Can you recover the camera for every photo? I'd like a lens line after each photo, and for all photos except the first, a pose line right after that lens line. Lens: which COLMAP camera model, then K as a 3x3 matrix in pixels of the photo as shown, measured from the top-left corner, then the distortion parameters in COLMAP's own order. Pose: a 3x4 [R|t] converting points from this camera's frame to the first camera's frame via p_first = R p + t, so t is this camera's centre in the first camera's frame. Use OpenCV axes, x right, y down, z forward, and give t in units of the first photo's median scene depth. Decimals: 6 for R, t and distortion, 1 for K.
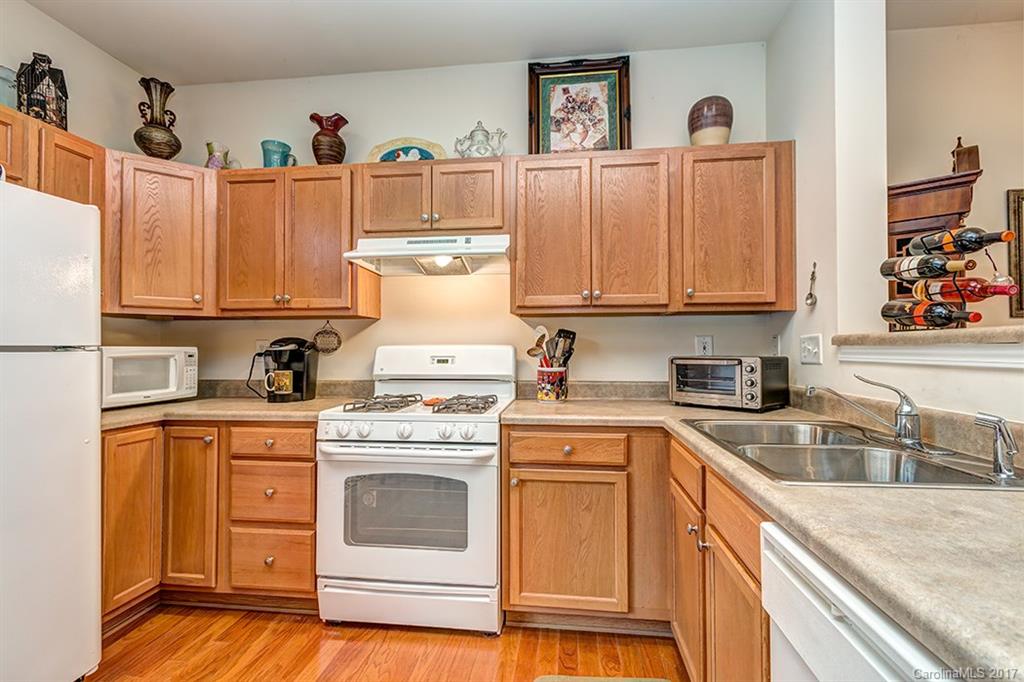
lens RADIAL K [[470.0, 0, 522.2], [0, 470.0, 342.2], [0, 0, 1]] dist [0.006925, -0.002828]
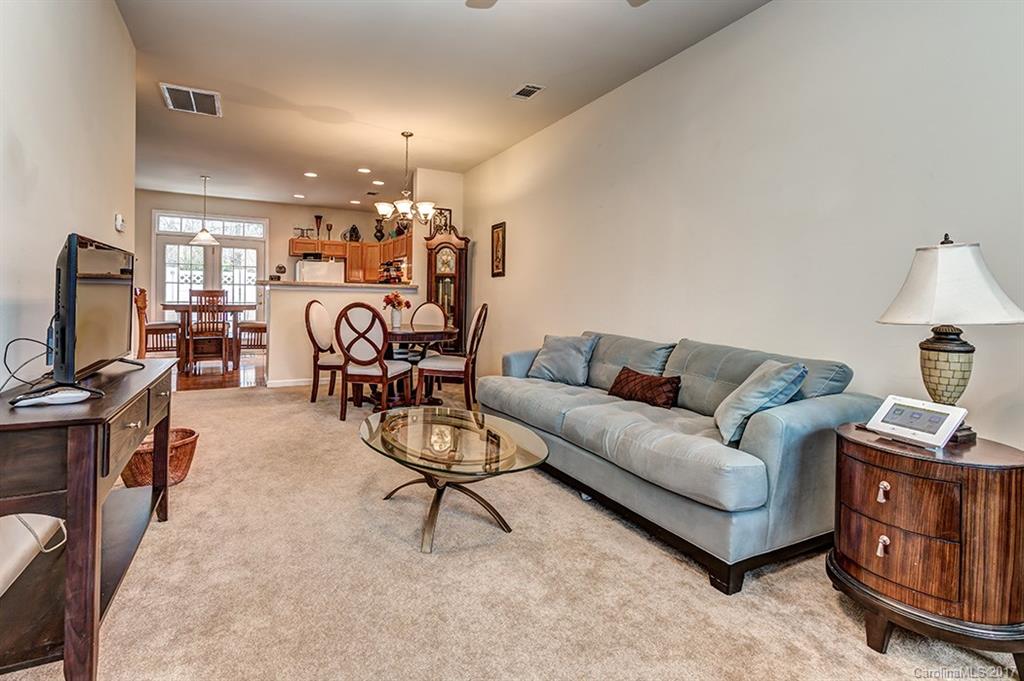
lens RADIAL K [[470.0, 0, 483.1], [0, 470.0, 300.9], [0, 0, 1]] dist [0.006925, -0.002828]
pose [[0.548336, 0.012244, -0.836168, 3.043865], [-0.005404, 0.999924, 0.011098, 0.046050], [0.836241, -0.001567, 0.548360, -0.379899]]
